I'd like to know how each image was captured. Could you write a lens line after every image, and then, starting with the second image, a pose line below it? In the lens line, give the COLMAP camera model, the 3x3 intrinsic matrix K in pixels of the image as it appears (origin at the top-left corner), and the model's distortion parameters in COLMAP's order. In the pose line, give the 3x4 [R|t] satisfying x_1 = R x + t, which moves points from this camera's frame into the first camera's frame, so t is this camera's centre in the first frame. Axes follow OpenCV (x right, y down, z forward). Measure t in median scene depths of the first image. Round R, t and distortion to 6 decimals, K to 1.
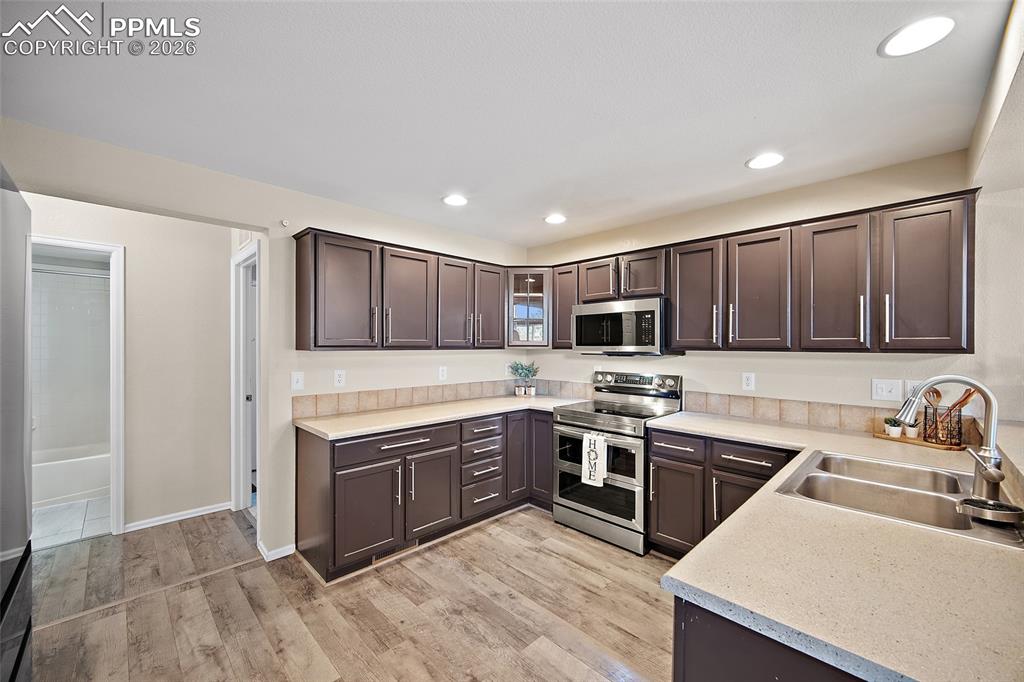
lens RADIAL K [[407.1, 0, 512.0], [0, 407.1, 341.0], [0, 0, 1]] dist [0.000753, 0.000080]
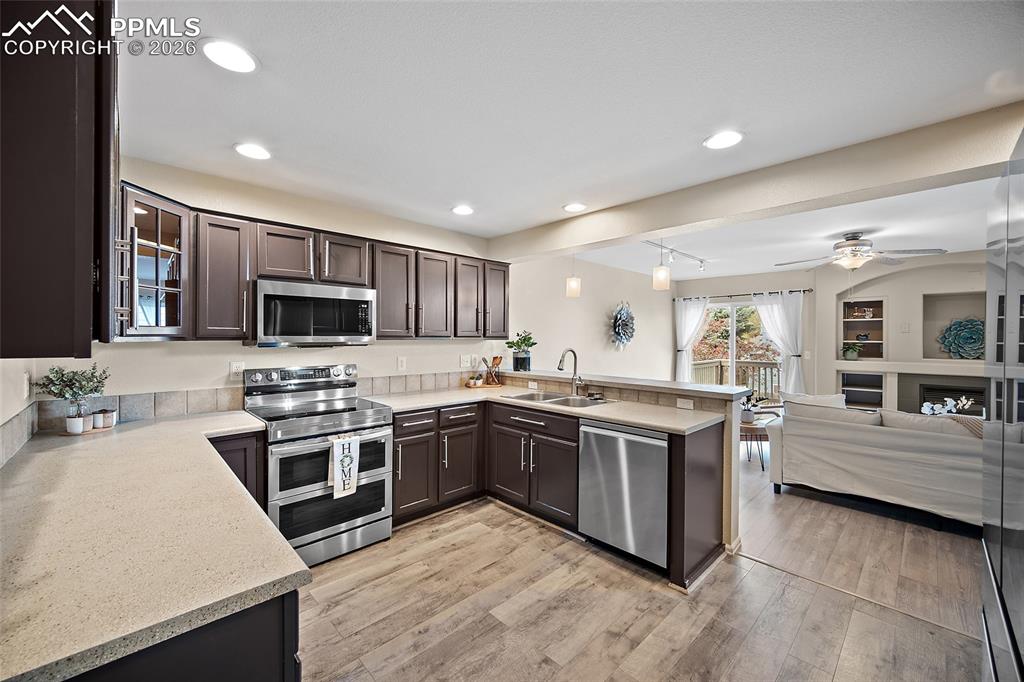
lens RADIAL K [[397.5, 0, 511.1], [0, 397.5, 335.4], [0, 0, 1]] dist [-0.001616, -0.000101]
pose [[0.018508, 0.000869, 0.999828, -0.686623], [-0.014484, 0.999895, -0.000601, 0.006651], [-0.999724, -0.014470, 0.018519, 0.674909]]
